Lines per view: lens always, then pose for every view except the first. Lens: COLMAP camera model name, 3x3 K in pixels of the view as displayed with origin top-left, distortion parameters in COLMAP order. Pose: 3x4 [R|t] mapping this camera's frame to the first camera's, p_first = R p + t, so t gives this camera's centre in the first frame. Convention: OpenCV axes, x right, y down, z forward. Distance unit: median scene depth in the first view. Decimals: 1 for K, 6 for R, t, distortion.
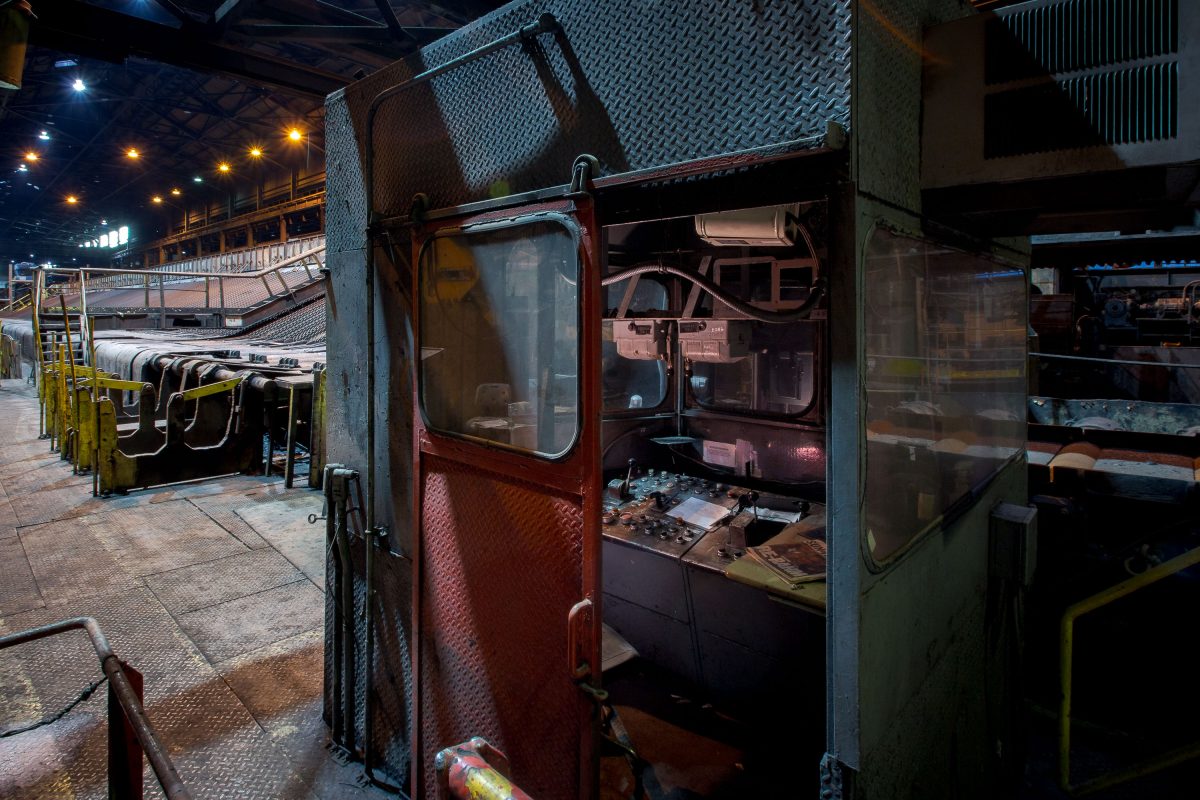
lens RADIAL K [[616.9, 0, 600.8], [0, 616.9, 372.3], [0, 0, 1]] dist [0.004332, 0.000430]
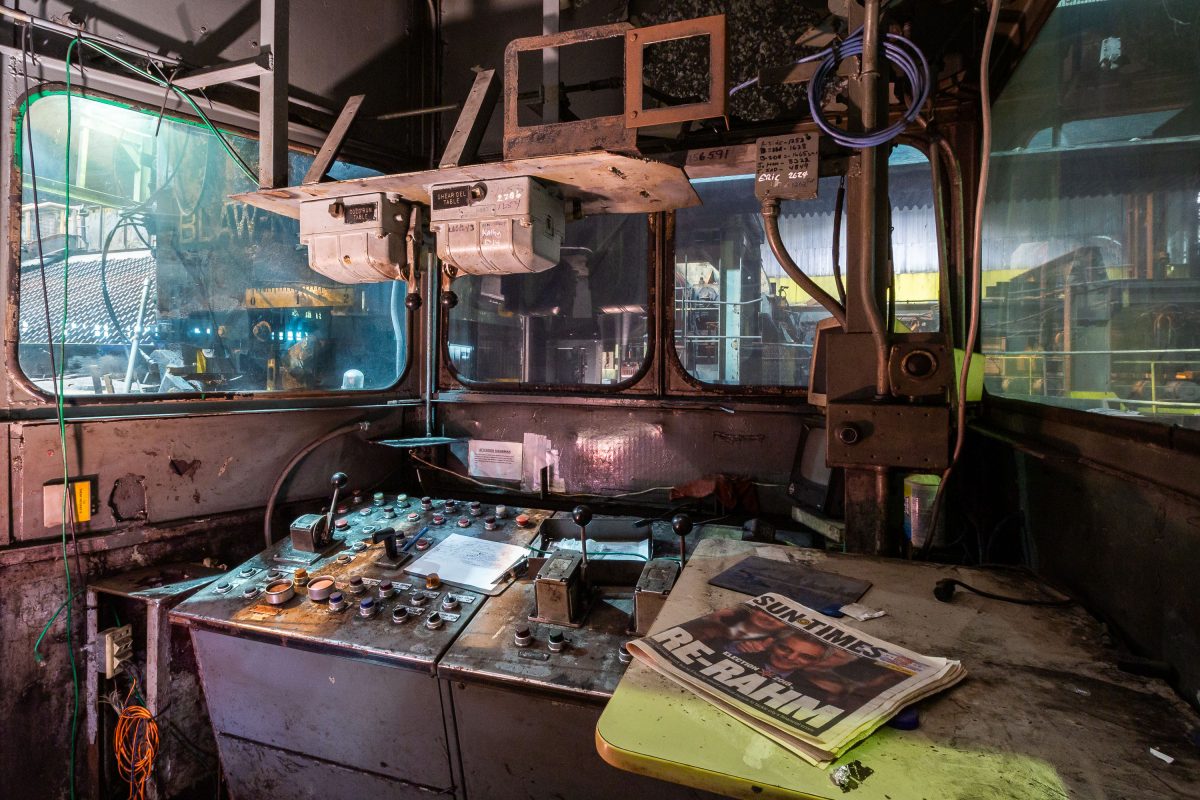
lens RADIAL K [[616.9, 0, 600.8], [0, 616.9, 372.3], [0, 0, 1]] dist [0.004332, 0.000430]
pose [[0.917581, 0.008988, 0.397448, 0.048980], [0.017996, 0.997780, -0.064112, 0.099884], [-0.397142, 0.065980, 0.915382, 0.448717]]
